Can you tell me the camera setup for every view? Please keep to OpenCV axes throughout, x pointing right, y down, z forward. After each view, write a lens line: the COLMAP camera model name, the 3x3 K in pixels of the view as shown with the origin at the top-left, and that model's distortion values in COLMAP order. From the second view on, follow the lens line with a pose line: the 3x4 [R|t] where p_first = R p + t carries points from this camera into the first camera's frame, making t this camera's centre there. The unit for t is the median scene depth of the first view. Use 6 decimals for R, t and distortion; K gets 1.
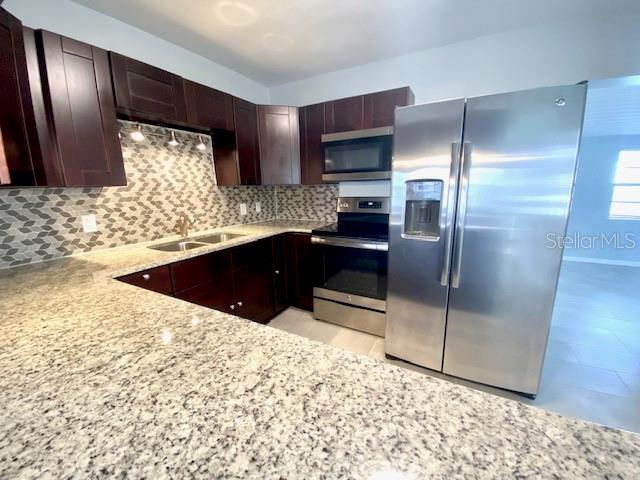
lens RADIAL K [[256.4, 0, 322.2], [0, 256.4, 241.4], [0, 0, 1]] dist [-0.024790, -0.000709]
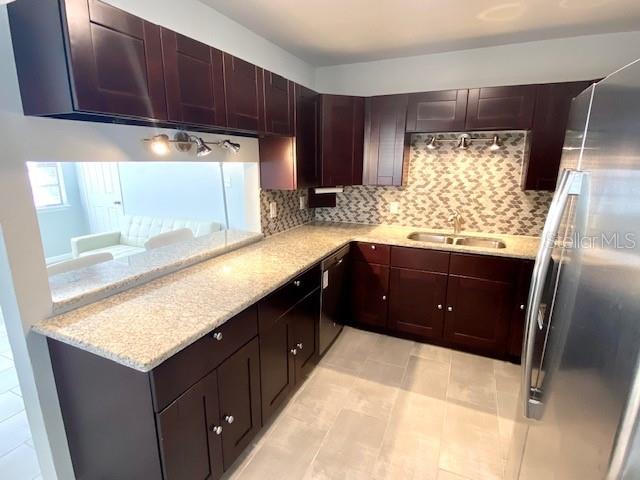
lens RADIAL K [[337.6, 0, 319.6], [0, 337.6, 241.6], [0, 0, 1]] dist [0.012036, -0.000499]
pose [[0.078931, 0.252648, -0.964333, 0.838687], [-0.210225, 0.949816, 0.231637, -0.202246], [0.974461, 0.184444, 0.128083, 0.270292]]
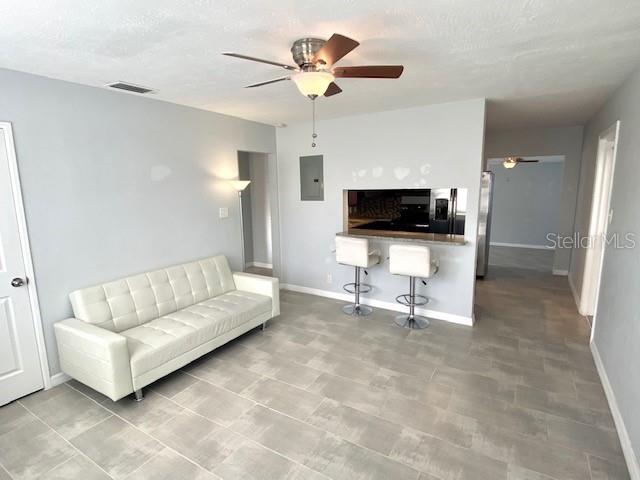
lens RADIAL K [[337.6, 0, 319.6], [0, 337.6, 239.4], [0, 0, 1]] dist [0.012036, -0.000499]
pose [[0.999461, 0.008705, -0.031658, -0.674021], [-0.010305, 0.998660, -0.050724, 0.327621], [0.031174, 0.051023, 0.998211, -2.213168]]
